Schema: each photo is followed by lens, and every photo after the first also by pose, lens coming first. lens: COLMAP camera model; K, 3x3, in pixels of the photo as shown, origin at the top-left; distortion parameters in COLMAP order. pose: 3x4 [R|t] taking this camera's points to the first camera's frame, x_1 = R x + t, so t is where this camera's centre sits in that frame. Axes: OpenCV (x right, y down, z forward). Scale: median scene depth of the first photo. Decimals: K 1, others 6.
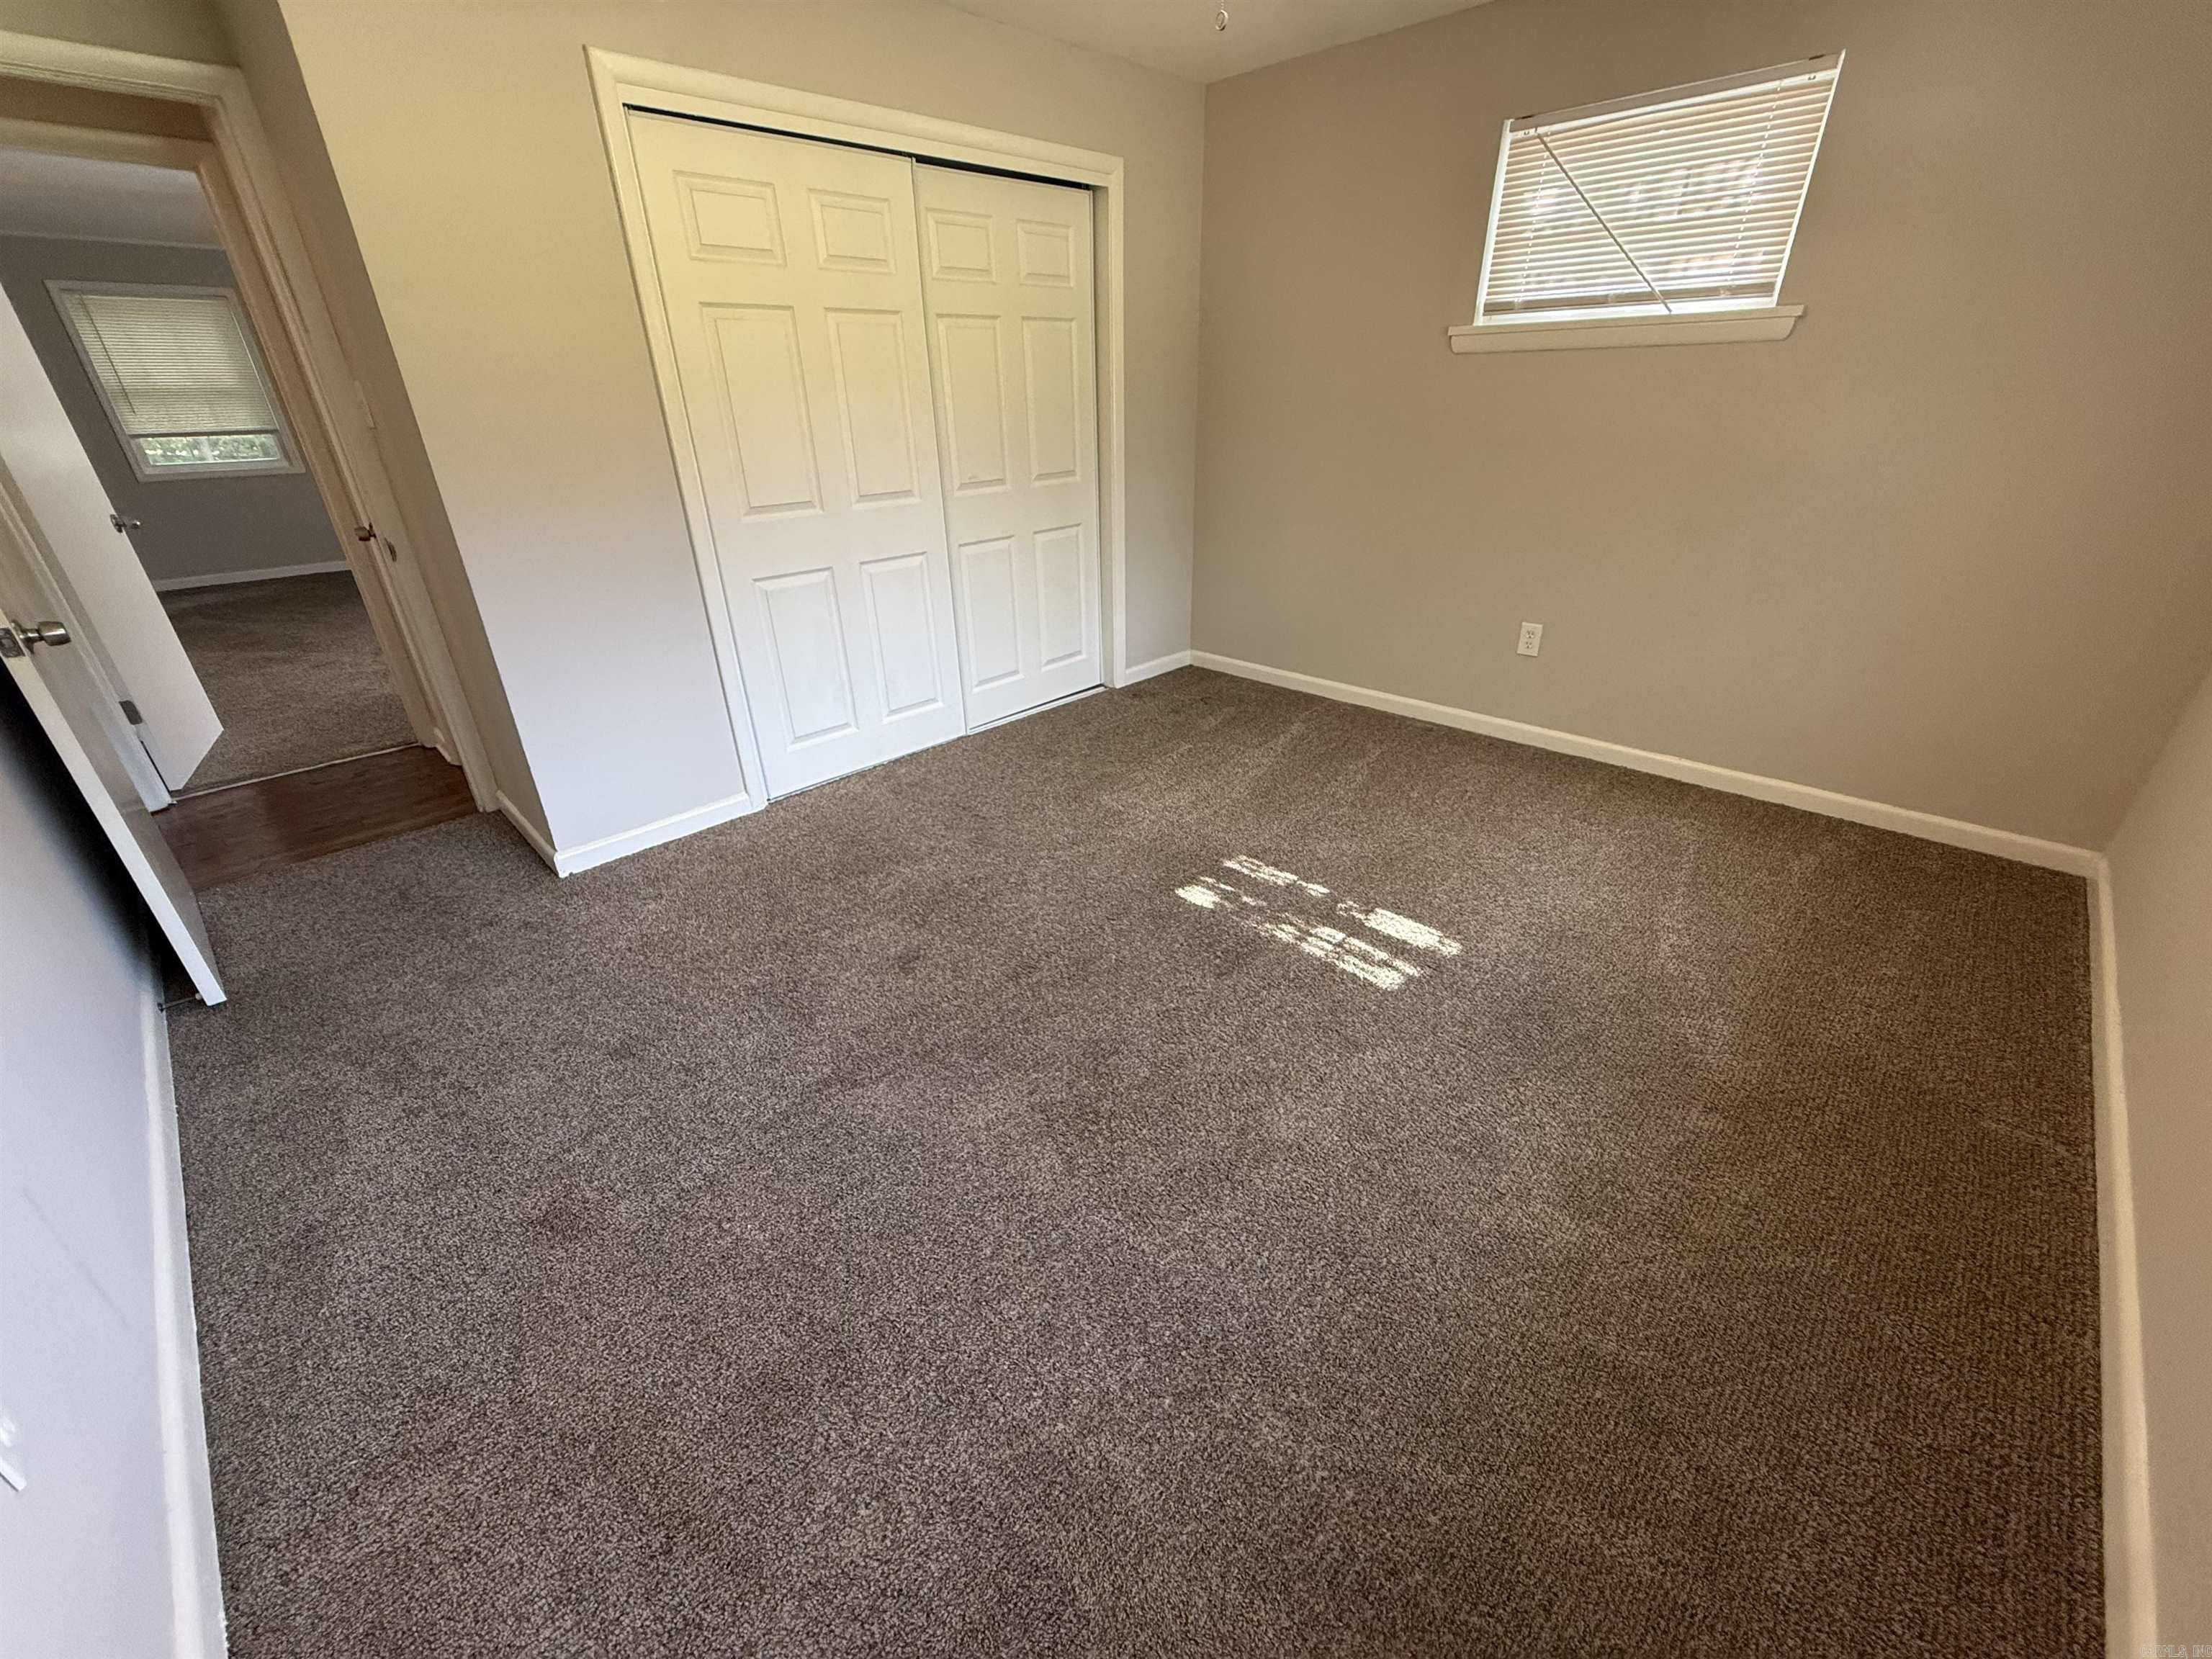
lens RADIAL K [[876.5, 0, 1112.3], [0, 876.5, 832.7], [0, 0, 1]] dist [-0.002131, 0.000438]
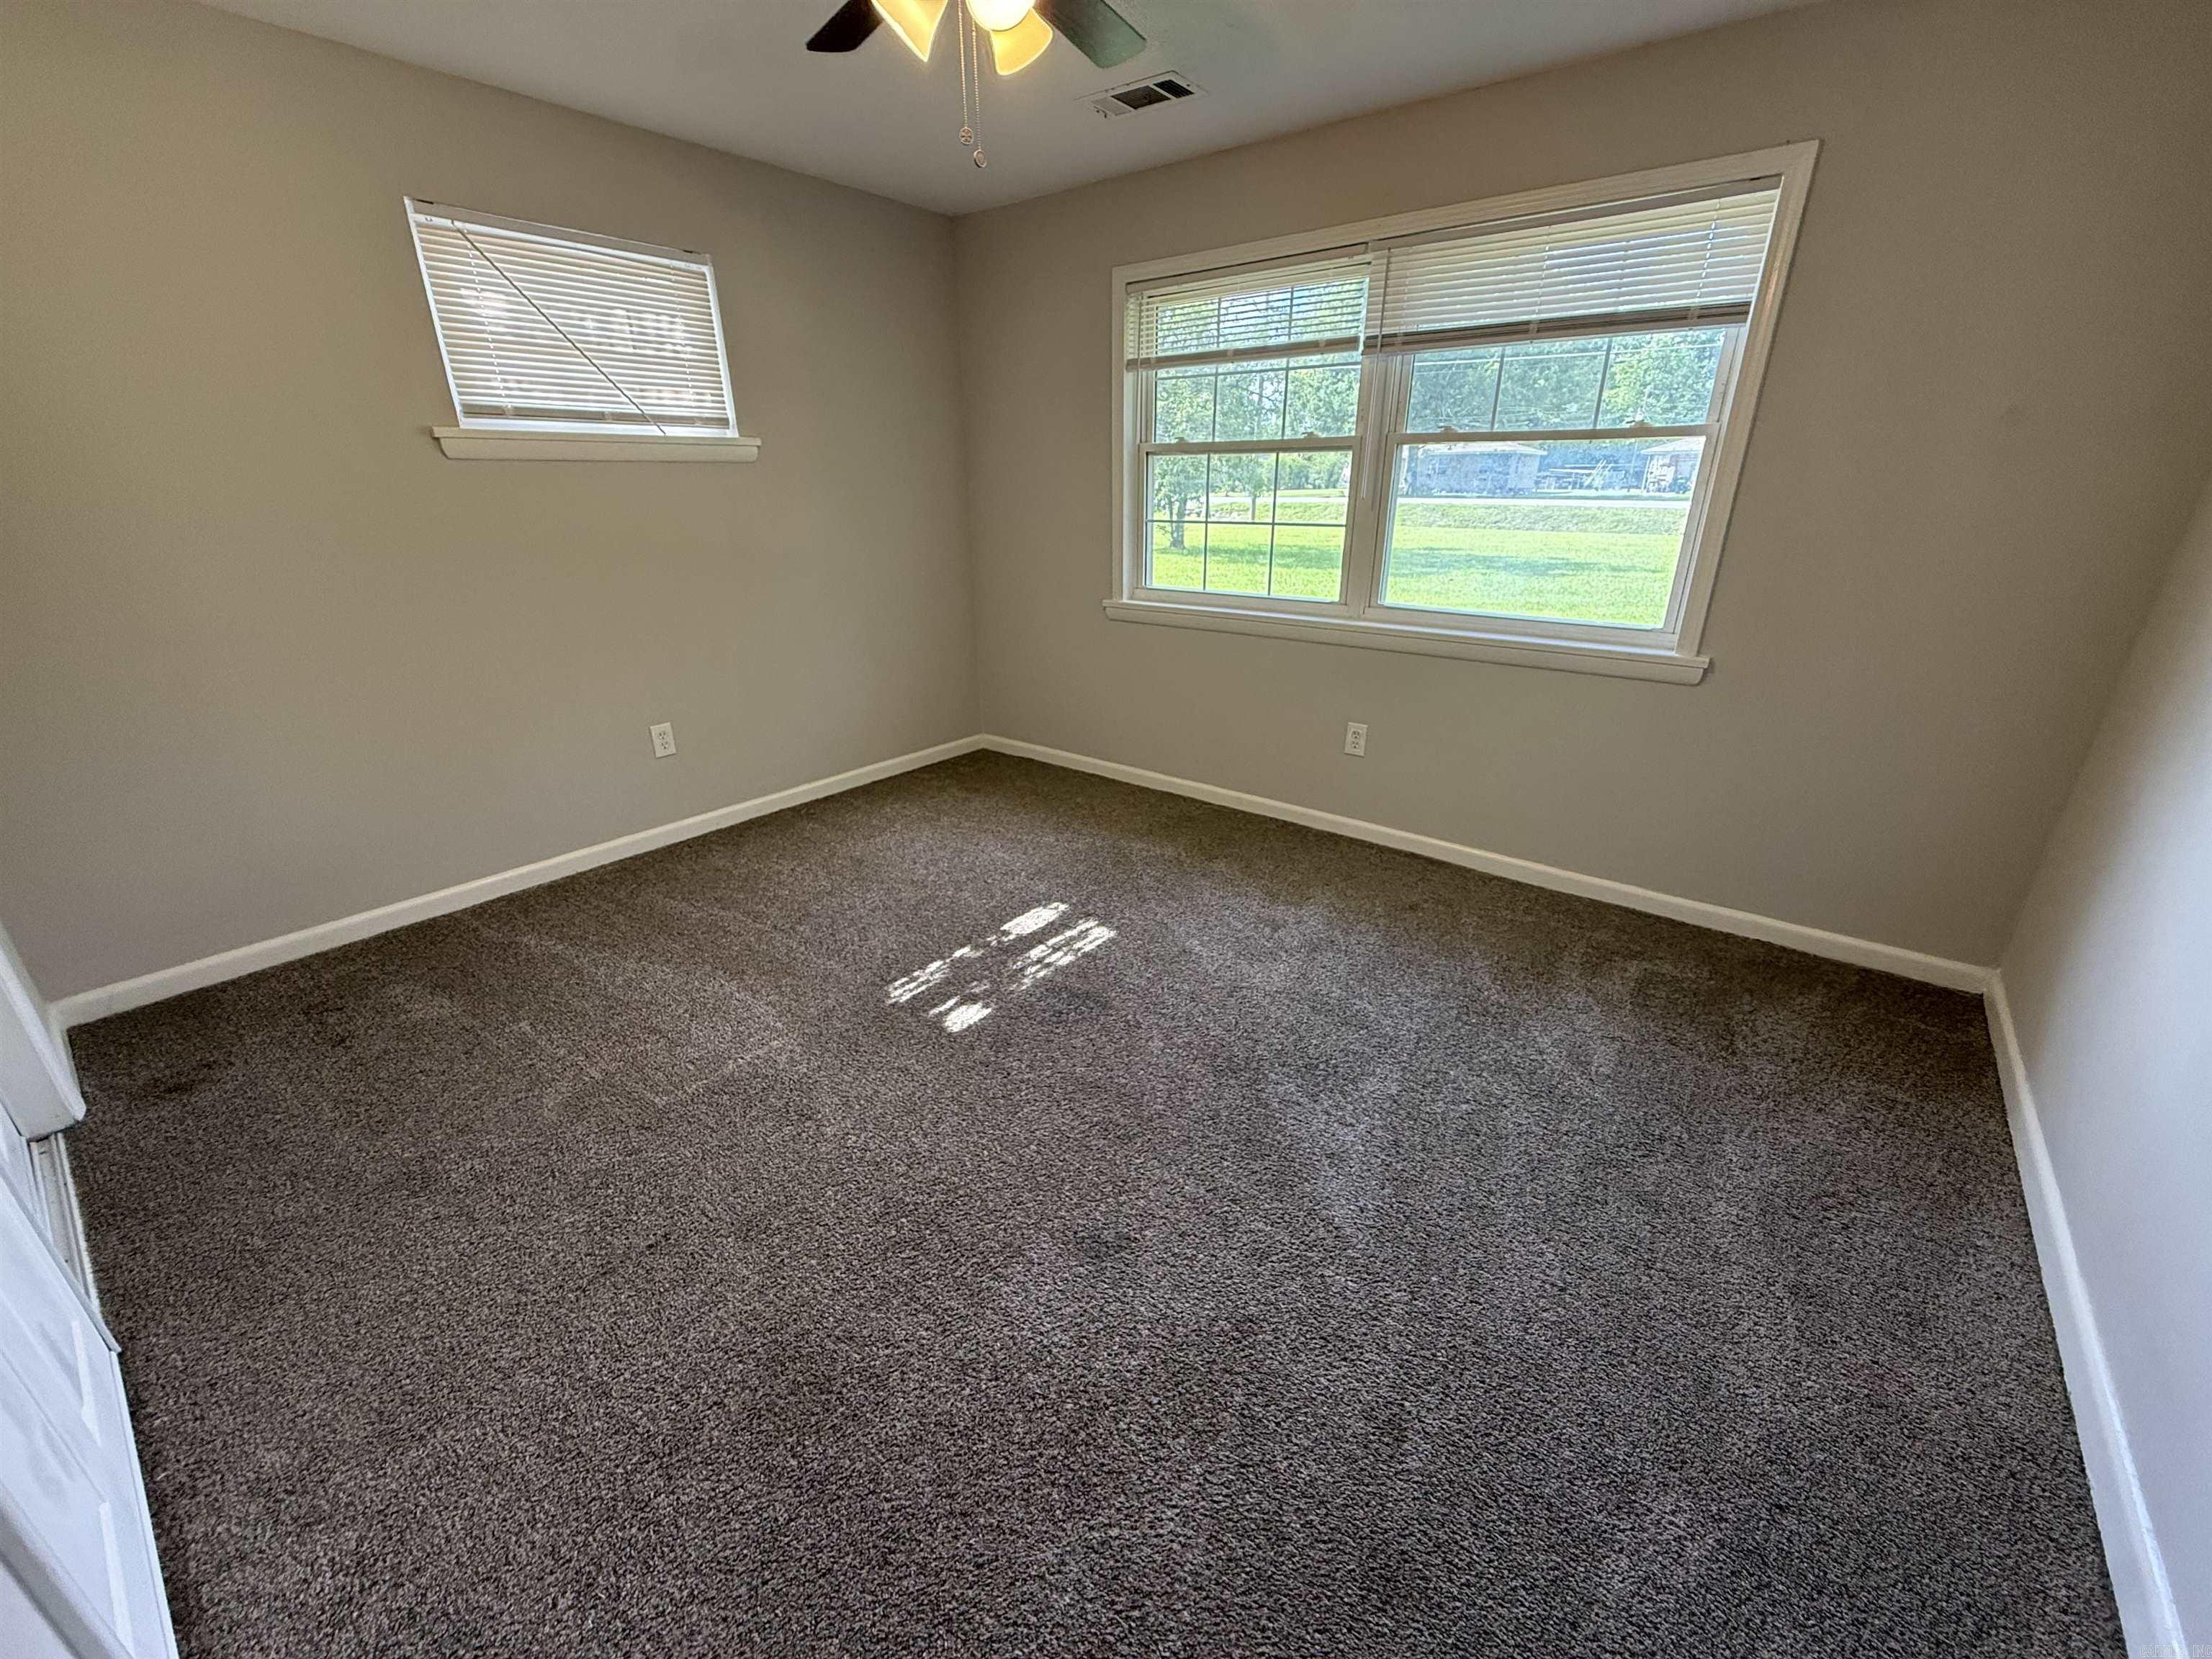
lens RADIAL K [[876.5, 0, 1093.9], [0, 876.5, 834.0], [0, 0, 1]] dist [-0.002131, 0.000438]
pose [[-0.088748, -0.356371, 0.930120, -0.644611], [0.455082, 0.816136, 0.356121, -0.323297], [-0.886016, 0.454886, 0.089748, 0.642565]]
